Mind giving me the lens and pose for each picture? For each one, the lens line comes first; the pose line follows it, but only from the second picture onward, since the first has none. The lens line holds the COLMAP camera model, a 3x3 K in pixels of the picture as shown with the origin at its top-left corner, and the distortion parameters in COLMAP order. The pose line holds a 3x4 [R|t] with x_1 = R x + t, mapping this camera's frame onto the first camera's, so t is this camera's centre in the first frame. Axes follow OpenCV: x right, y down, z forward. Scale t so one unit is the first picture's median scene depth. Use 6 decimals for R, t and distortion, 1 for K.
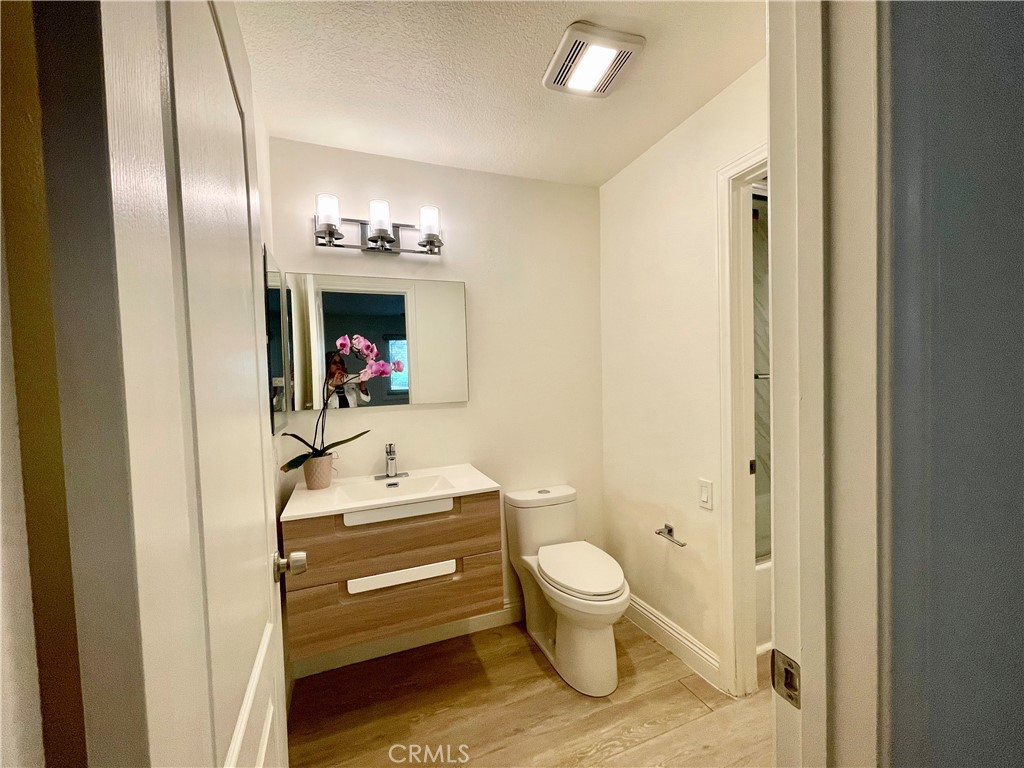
lens RADIAL K [[412.8, 0, 512.0], [0, 412.8, 384.0], [0, 0, 1]] dist [-0.000213, 0.000199]
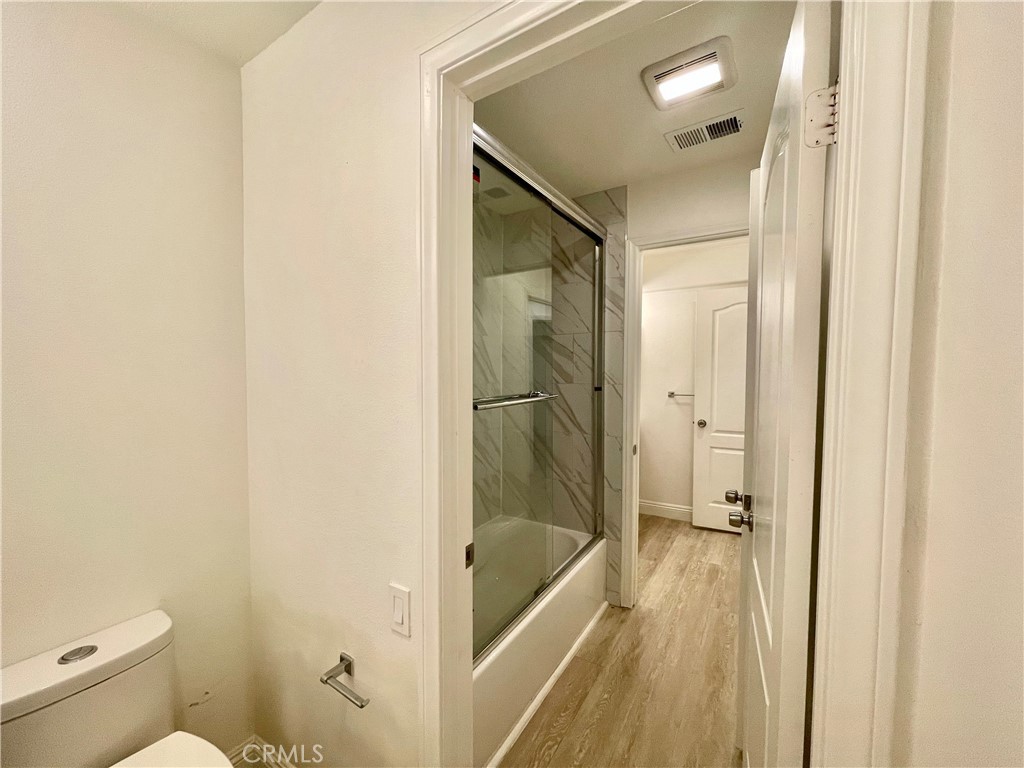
lens RADIAL K [[412.8, 0, 512.0], [0, 412.8, 384.0], [0, 0, 1]] dist [-0.000213, 0.000199]
pose [[0.809153, 0.011517, 0.587484, 0.184148], [-0.008542, 0.999933, -0.007838, -0.041264], [-0.587535, 0.001324, 0.809197, 0.317200]]
